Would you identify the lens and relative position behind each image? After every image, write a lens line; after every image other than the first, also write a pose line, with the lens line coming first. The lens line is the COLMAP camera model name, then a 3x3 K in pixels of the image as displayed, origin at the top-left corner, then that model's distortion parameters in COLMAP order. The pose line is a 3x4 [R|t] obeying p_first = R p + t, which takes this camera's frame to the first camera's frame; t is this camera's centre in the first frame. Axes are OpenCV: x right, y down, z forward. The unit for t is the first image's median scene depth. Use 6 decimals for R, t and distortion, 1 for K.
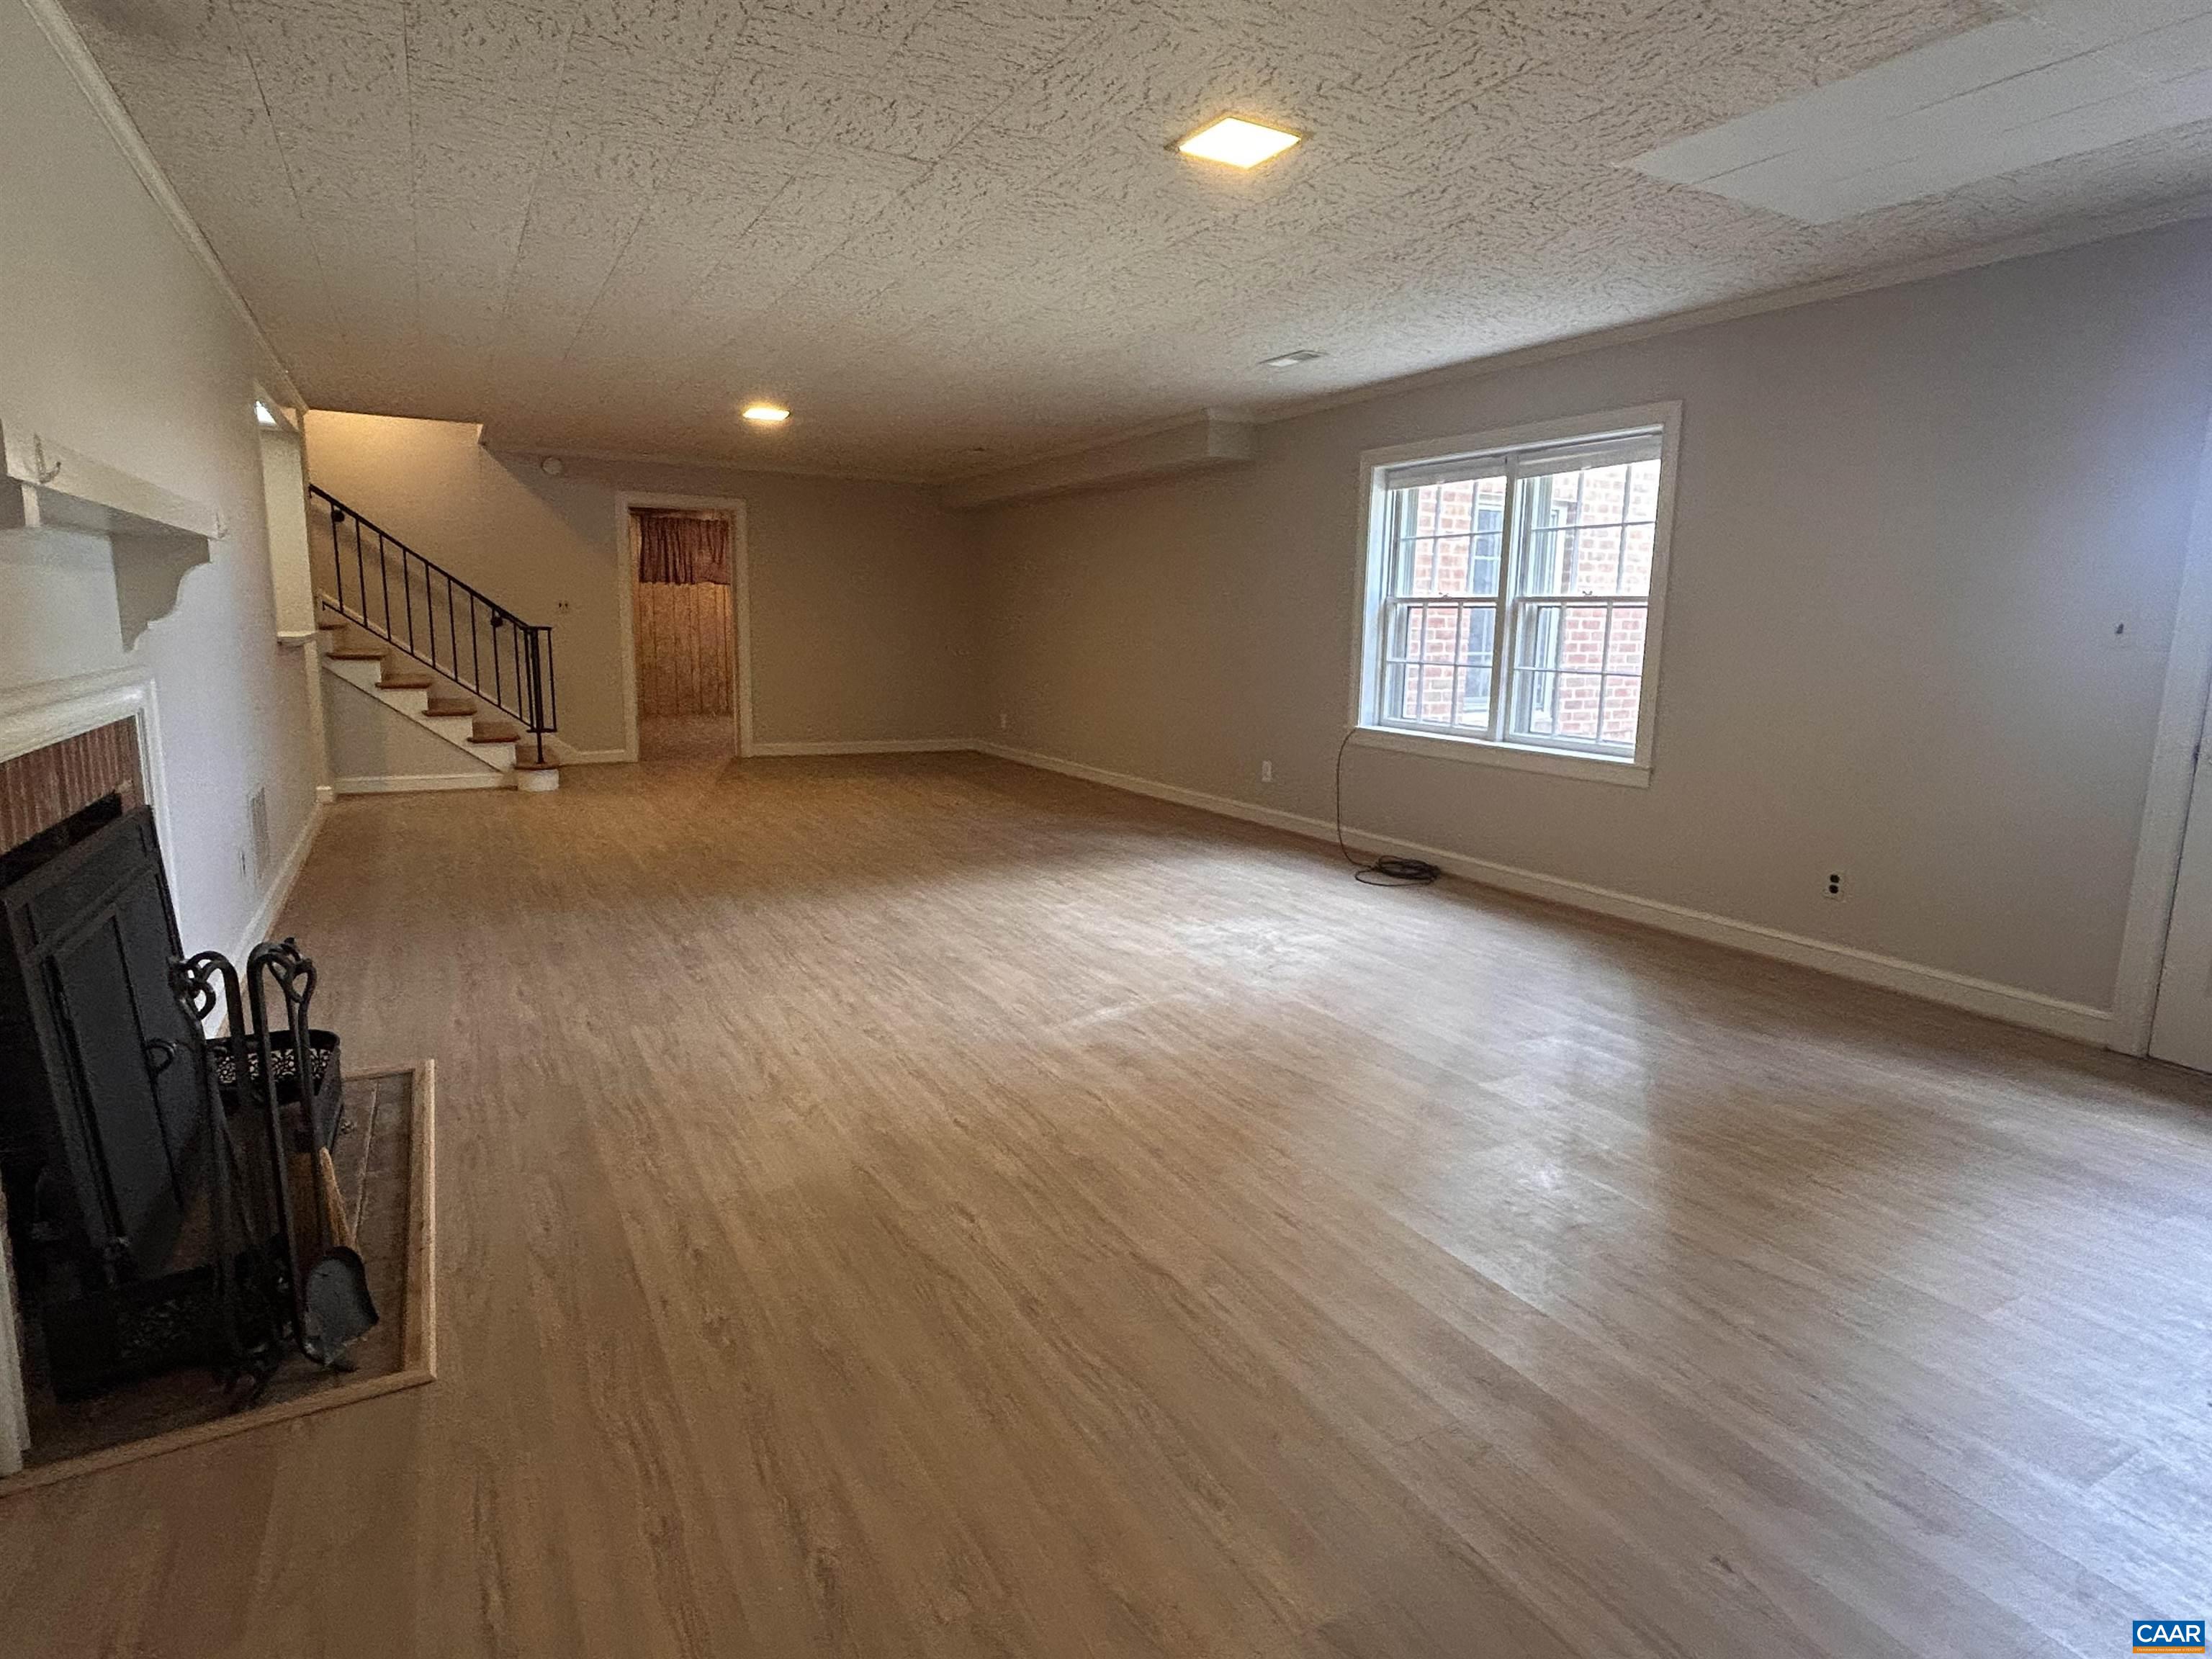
lens RADIAL K [[1190.9, 0, 1107.6], [0, 1190.9, 829.1], [0, 0, 1]] dist [-0.006442, 0.000763]
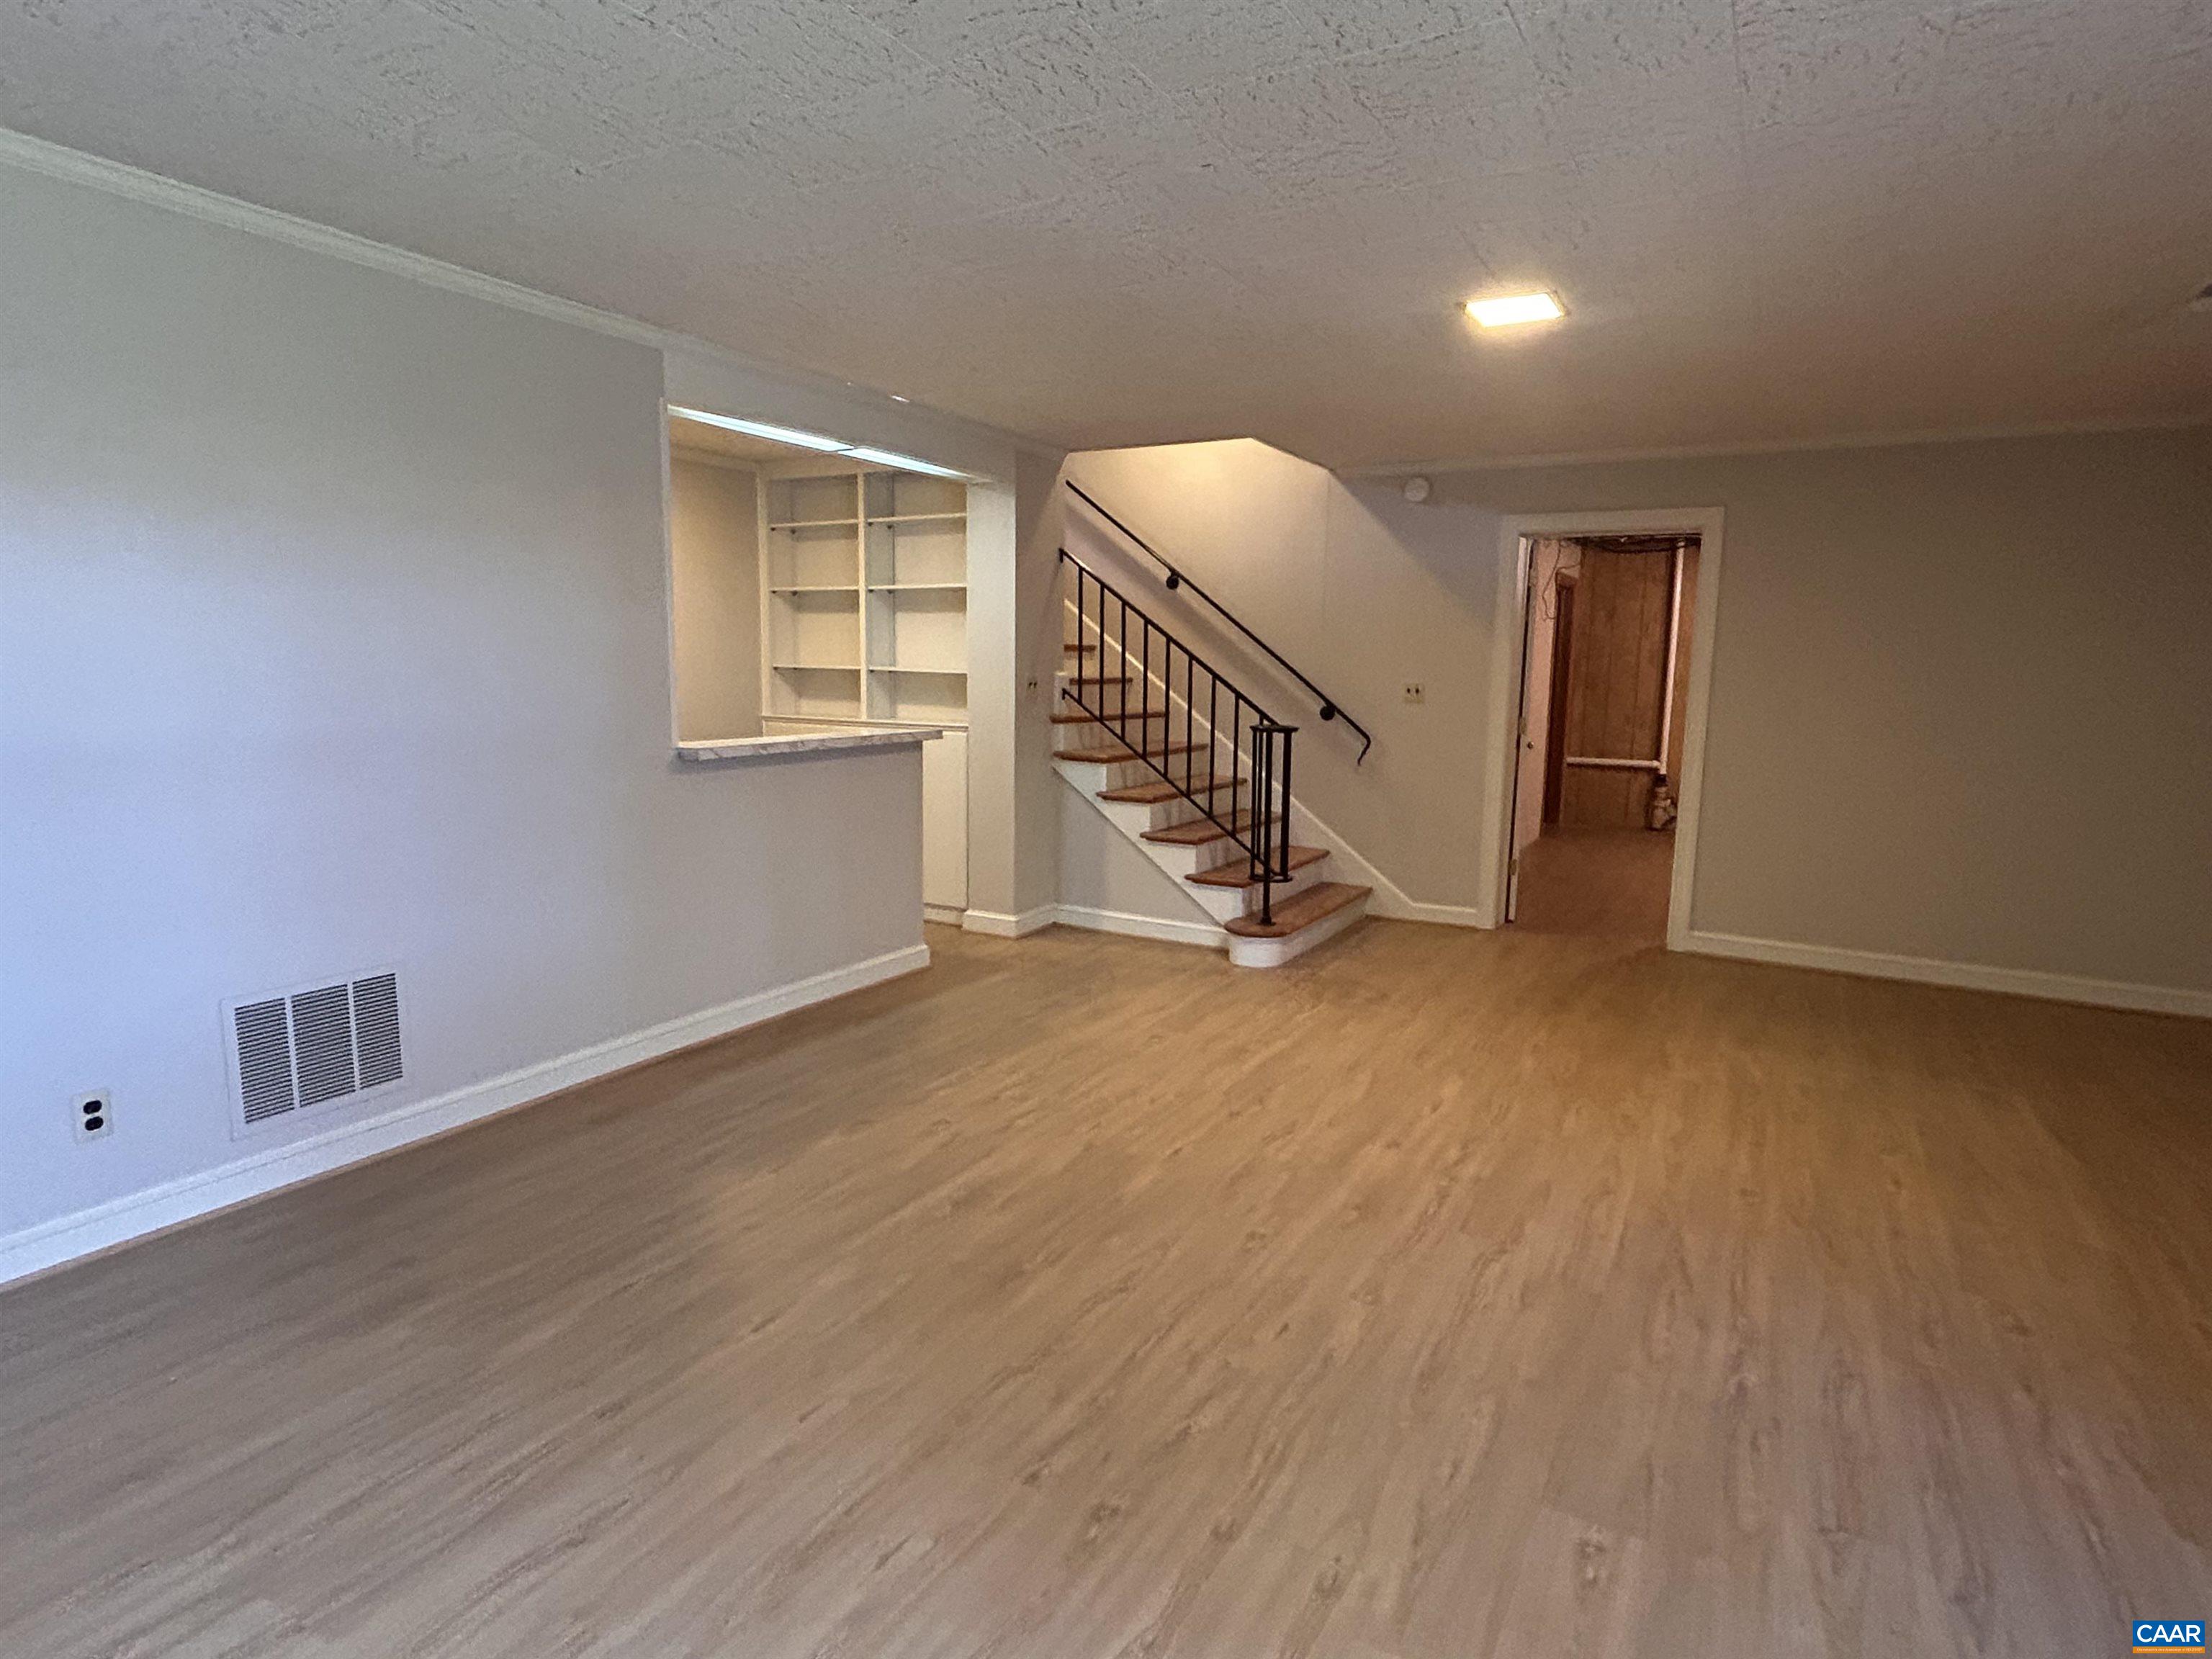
lens RADIAL K [[1190.9, 0, 1096.7], [0, 1190.9, 828.2], [0, 0, 1]] dist [-0.006442, 0.000763]
pose [[0.516639, 0.109057, -0.849229, 0.046860], [-0.152205, 0.987755, 0.034250, -0.119573], [0.842566, 0.111563, 0.526912, 0.559293]]
